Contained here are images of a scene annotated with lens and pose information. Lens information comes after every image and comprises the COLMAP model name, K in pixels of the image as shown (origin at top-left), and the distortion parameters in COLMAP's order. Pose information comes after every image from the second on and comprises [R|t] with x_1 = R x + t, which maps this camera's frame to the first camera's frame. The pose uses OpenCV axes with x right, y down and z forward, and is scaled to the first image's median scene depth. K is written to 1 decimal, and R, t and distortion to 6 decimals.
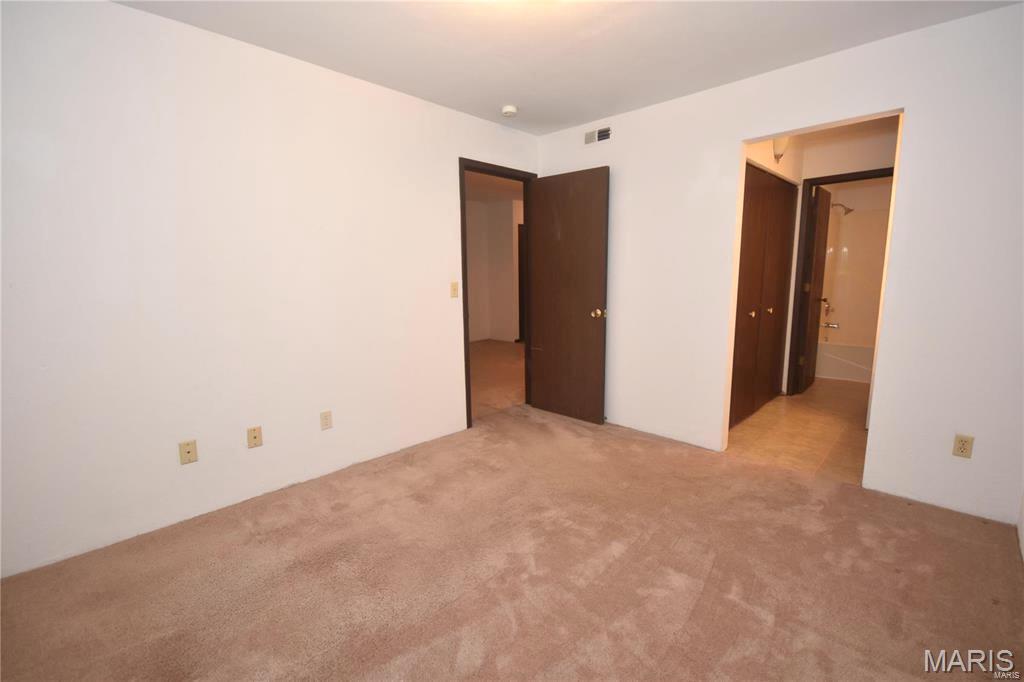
lens RADIAL K [[451.9, 0, 505.2], [0, 451.9, 336.2], [0, 0, 1]] dist [-0.005741, -0.000202]
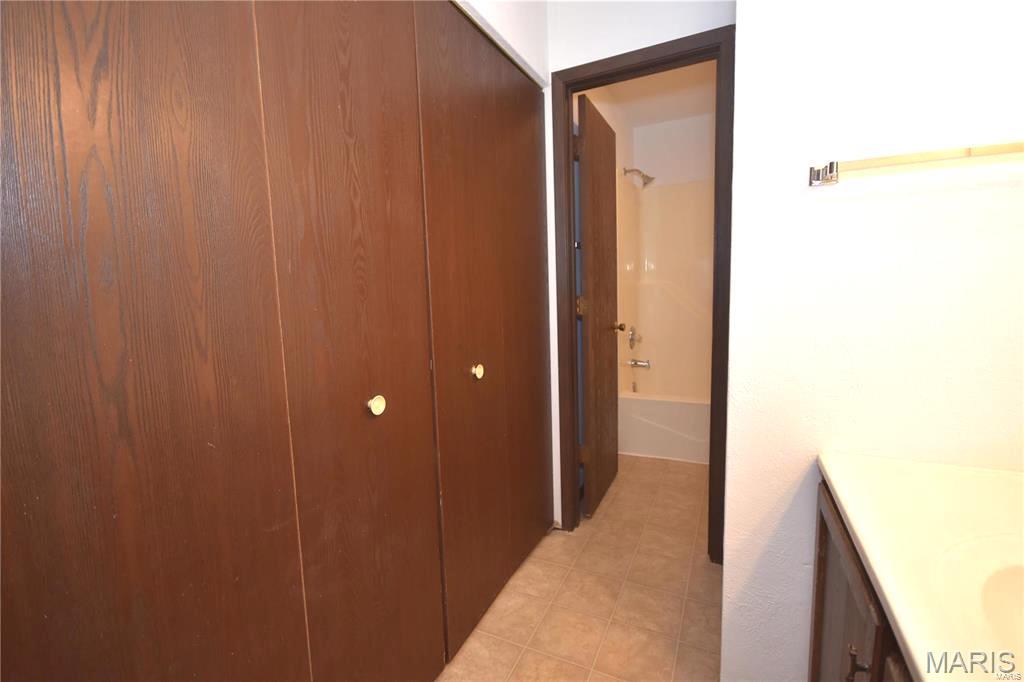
lens RADIAL K [[451.9, 0, 510.7], [0, 451.9, 340.3], [0, 0, 1]] dist [-0.005741, -0.000202]
pose [[0.948557, -0.056330, 0.311556, 0.409078], [0.068639, 0.997229, -0.028676, -0.058507], [-0.309078, 0.048585, 0.949795, 0.519048]]
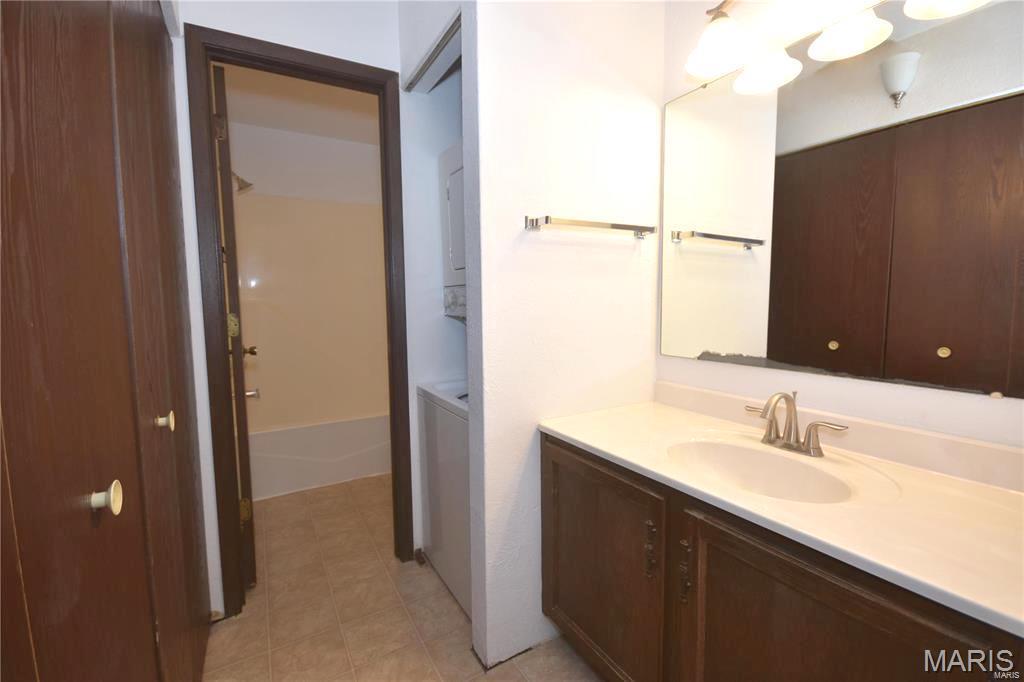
lens RADIAL K [[451.9, 0, 525.4], [0, 451.9, 341.3], [0, 0, 1]] dist [-0.005741, -0.000202]
pose [[0.241710, -0.080909, 0.966969, 0.326054], [0.152950, 0.987237, 0.044373, -0.068646], [-0.958218, 0.137173, 0.251001, 0.607626]]
